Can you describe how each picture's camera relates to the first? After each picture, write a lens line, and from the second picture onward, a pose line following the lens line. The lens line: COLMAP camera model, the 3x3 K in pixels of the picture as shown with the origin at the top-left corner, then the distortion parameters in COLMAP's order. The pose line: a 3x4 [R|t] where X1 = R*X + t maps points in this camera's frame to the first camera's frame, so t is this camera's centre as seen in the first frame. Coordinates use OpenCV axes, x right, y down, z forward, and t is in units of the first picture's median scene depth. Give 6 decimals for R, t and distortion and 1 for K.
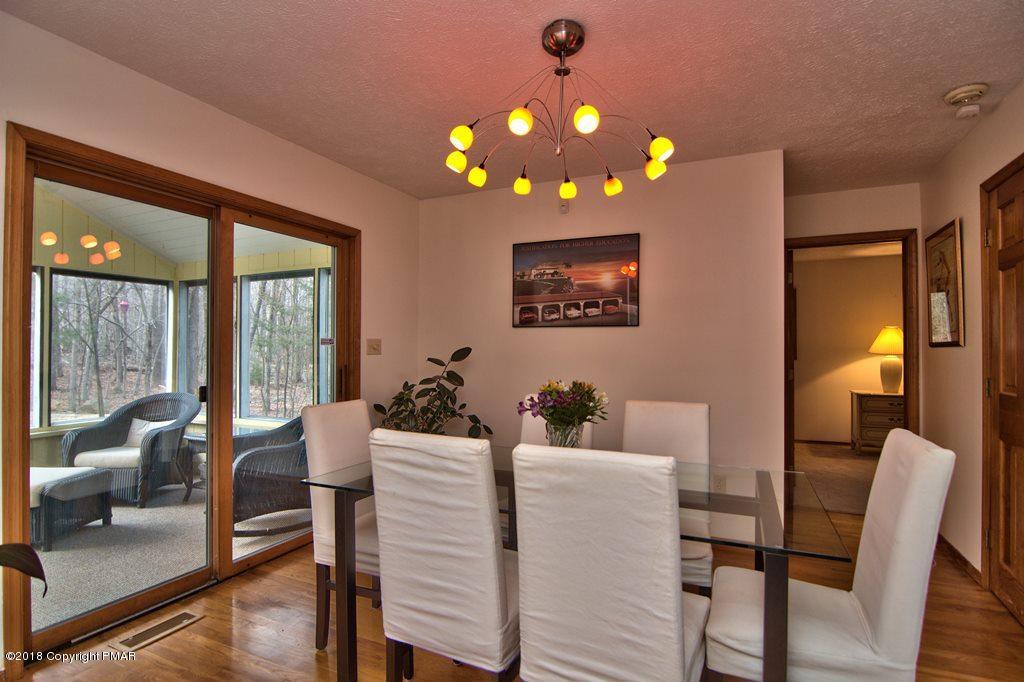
lens RADIAL K [[519.0, 0, 511.0], [0, 519.0, 348.2], [0, 0, 1]] dist [0.001667, -0.000156]
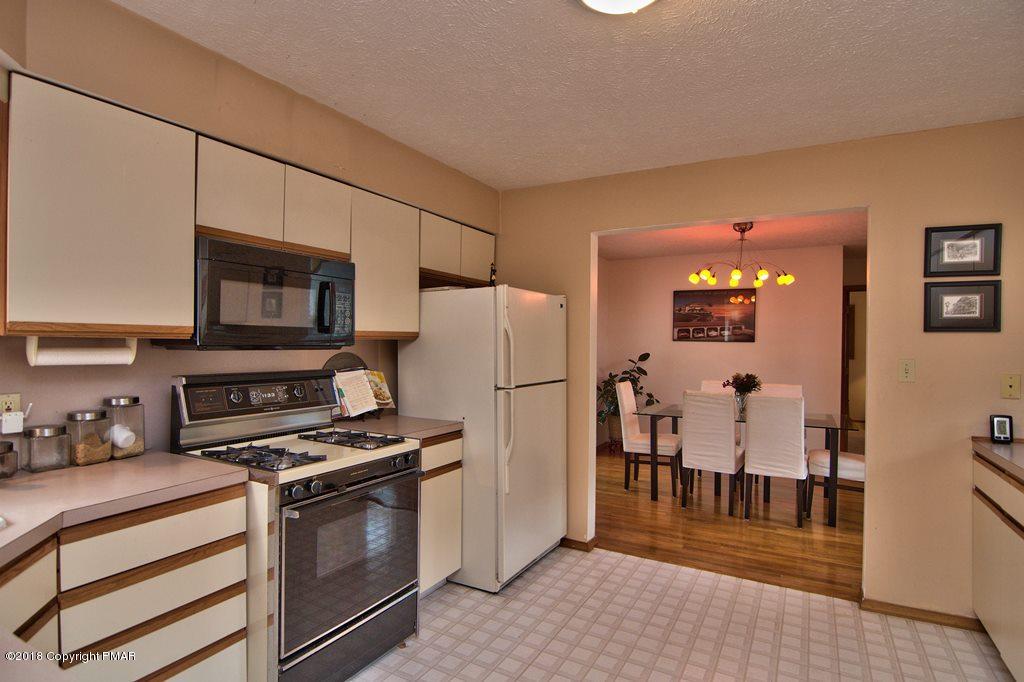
lens RADIAL K [[522.3, 0, 507.3], [0, 522.3, 343.2], [0, 0, 1]] dist [-0.000950, -0.012870]
pose [[0.995642, 0.006004, -0.093066, -0.386327], [-0.005525, 0.999970, 0.005401, -0.040668], [0.093096, -0.004863, 0.995645, -0.753525]]
